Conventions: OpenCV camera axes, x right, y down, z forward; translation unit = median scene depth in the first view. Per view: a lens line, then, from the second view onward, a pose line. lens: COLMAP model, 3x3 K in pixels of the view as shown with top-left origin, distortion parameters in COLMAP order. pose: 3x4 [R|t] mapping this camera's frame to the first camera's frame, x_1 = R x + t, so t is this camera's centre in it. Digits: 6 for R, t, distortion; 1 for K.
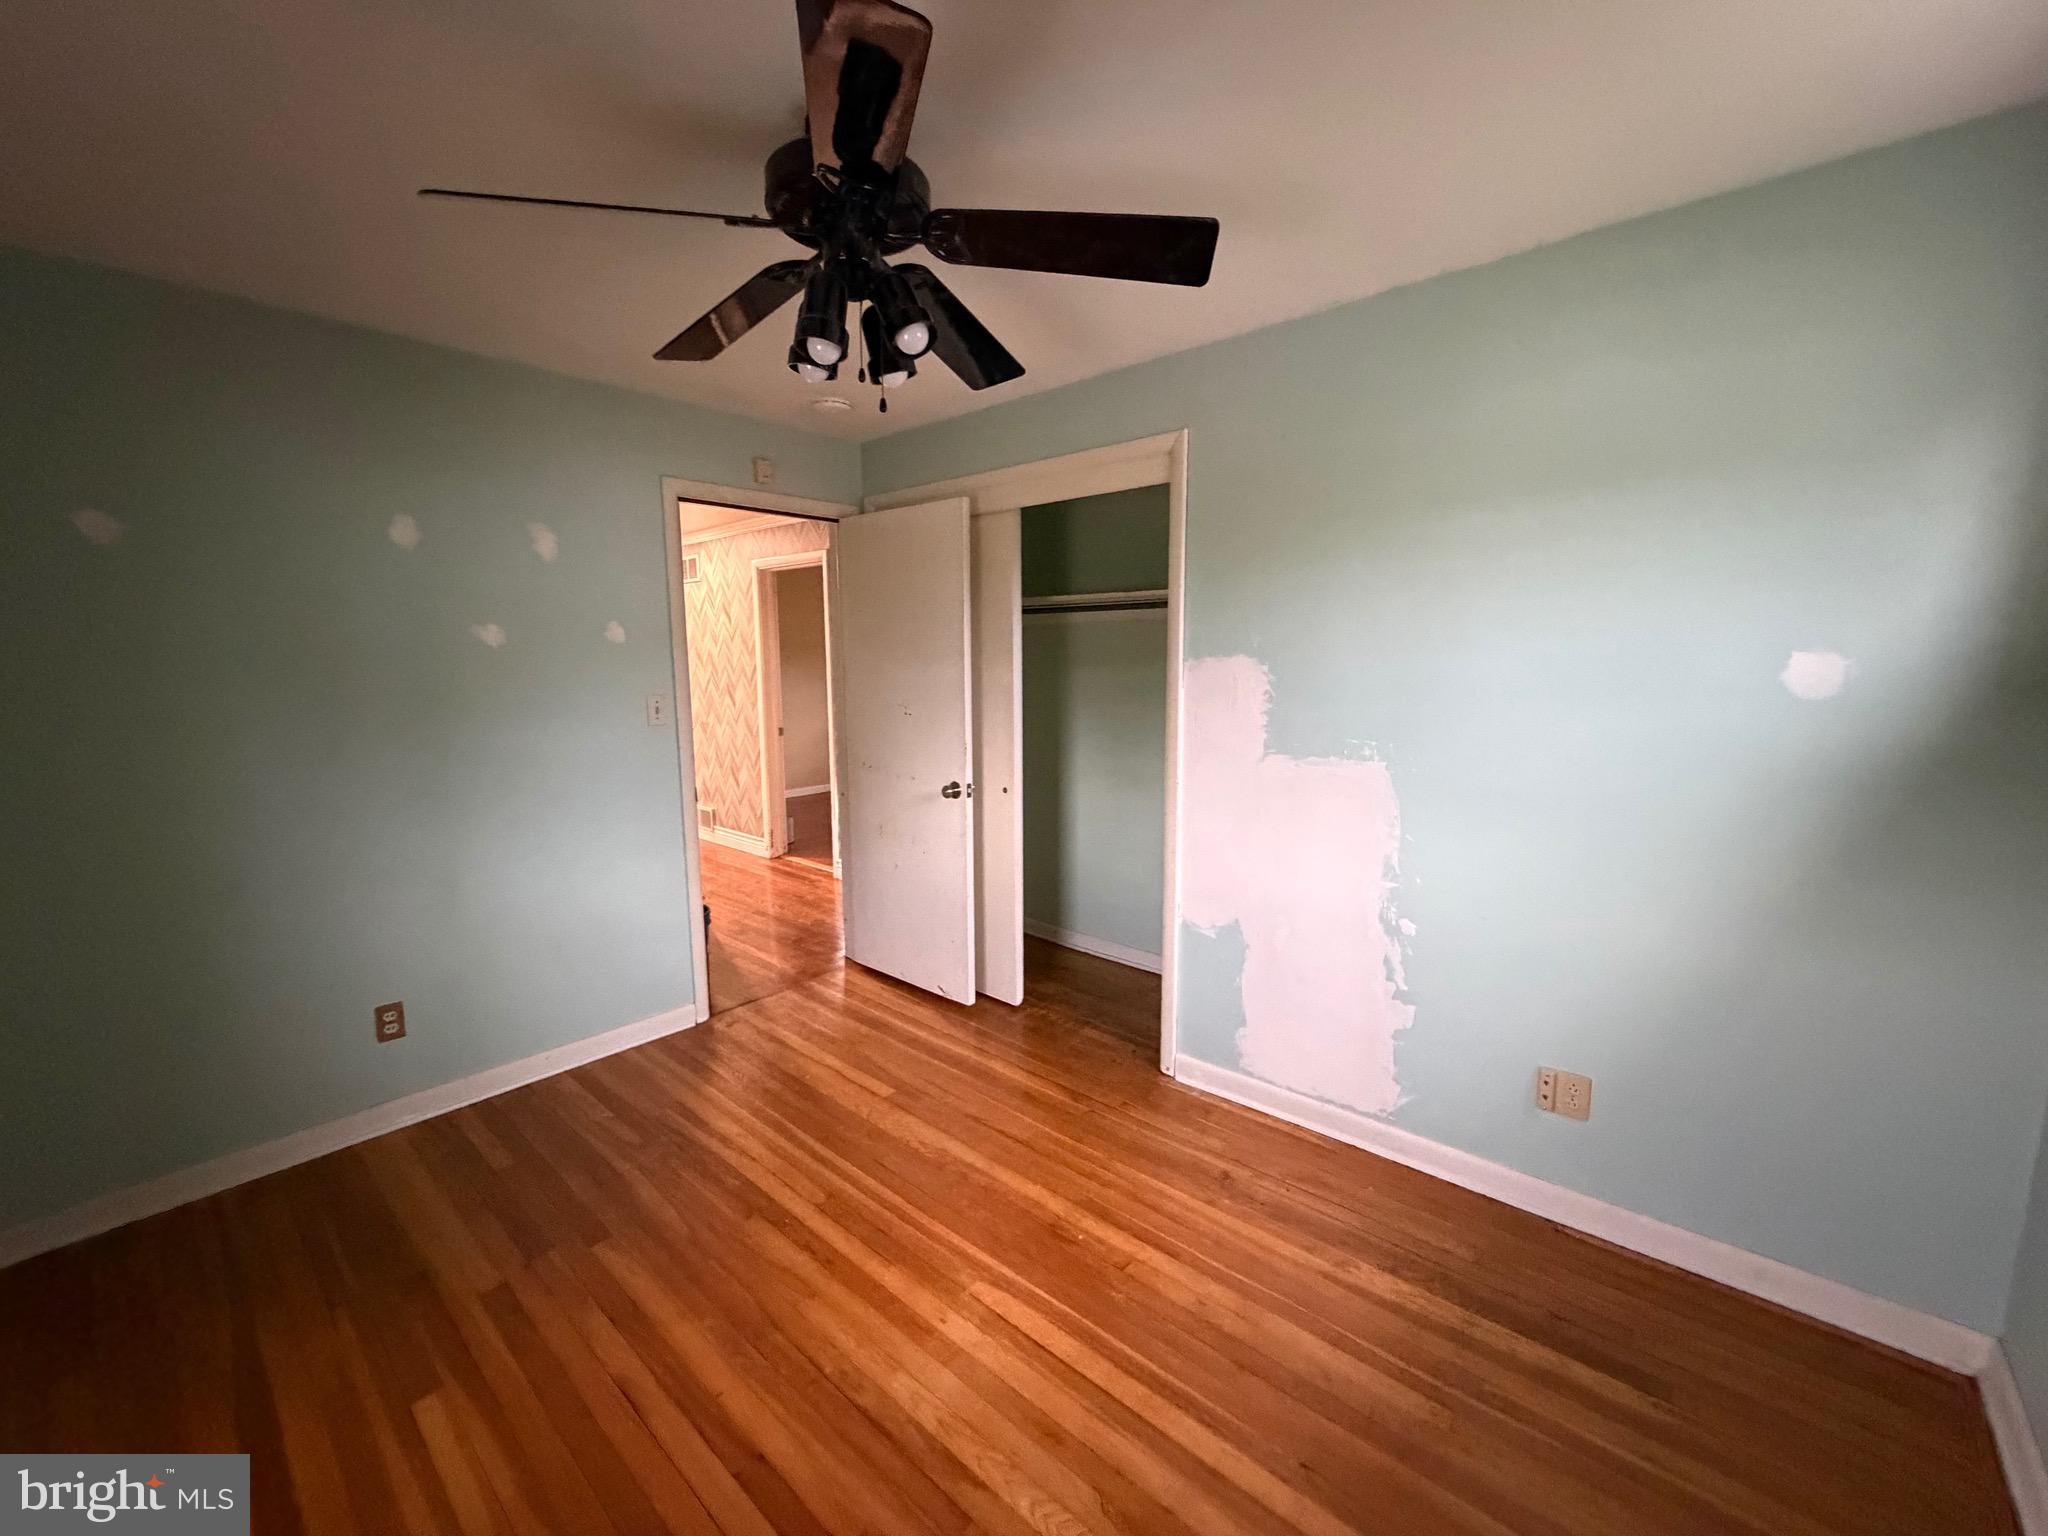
lens RADIAL K [[816.6, 0, 1025.8], [0, 816.6, 769.2], [0, 0, 1]] dist [0.000537, -0.000170]
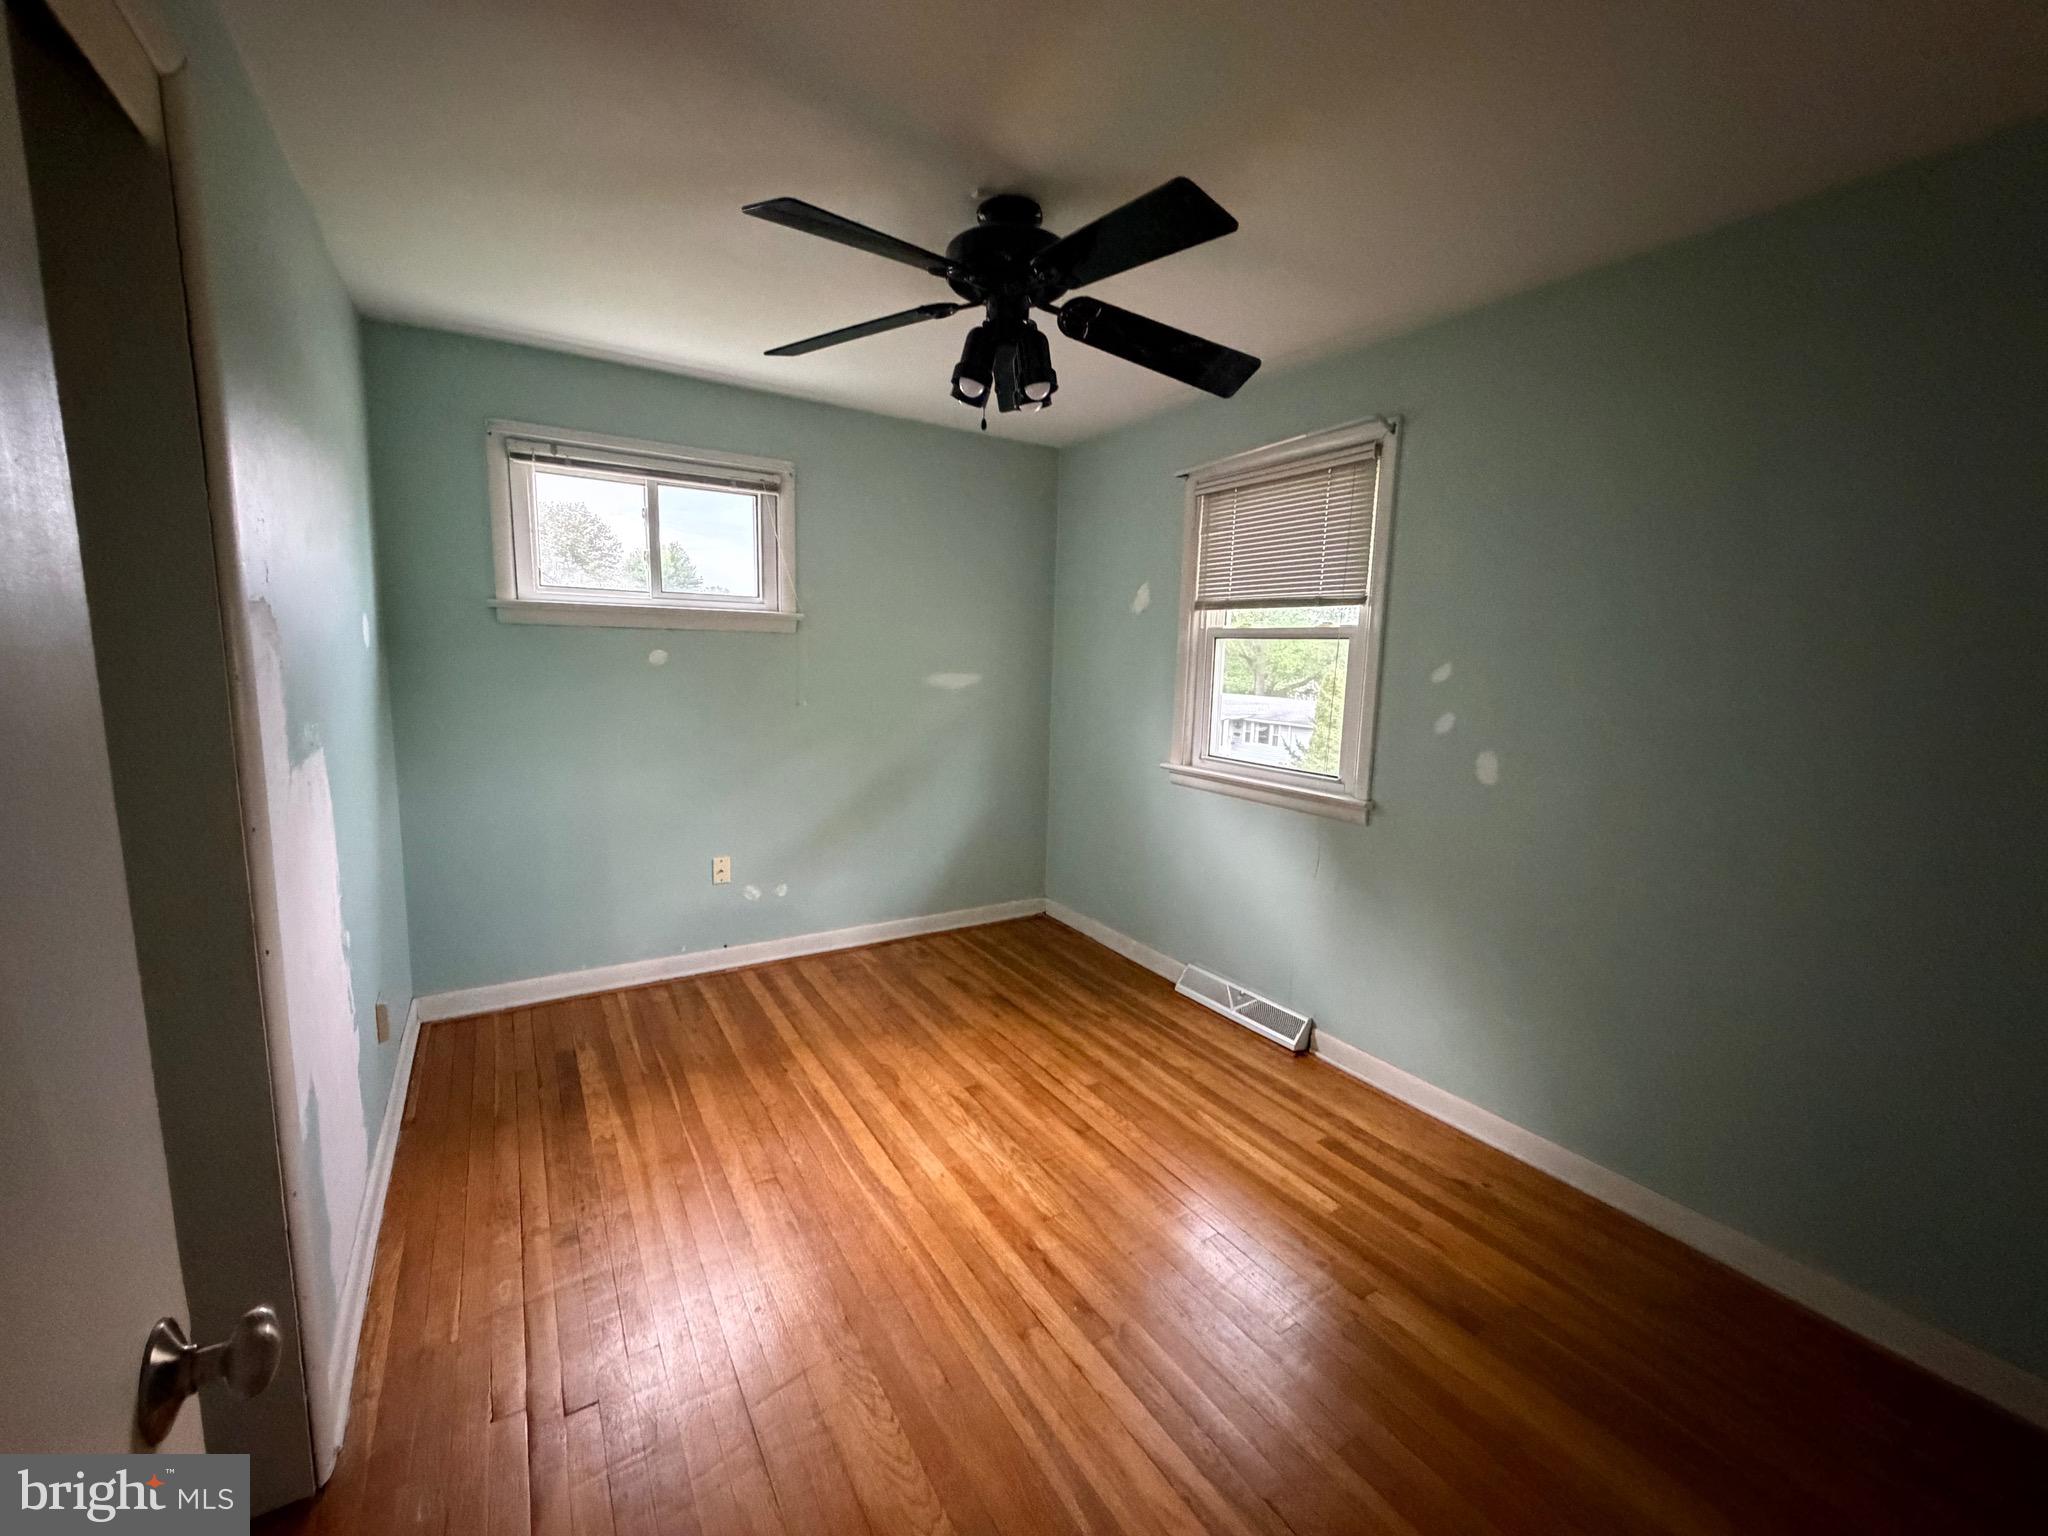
lens RADIAL K [[816.6, 0, 1026.1], [0, 816.6, 767.1], [0, 0, 1]] dist [0.000537, -0.000170]
pose [[-0.961306, -0.061718, 0.268482, -0.521576], [0.012491, 0.963813, 0.266285, -0.238182], [-0.275201, 0.259335, -0.925748, 1.979037]]
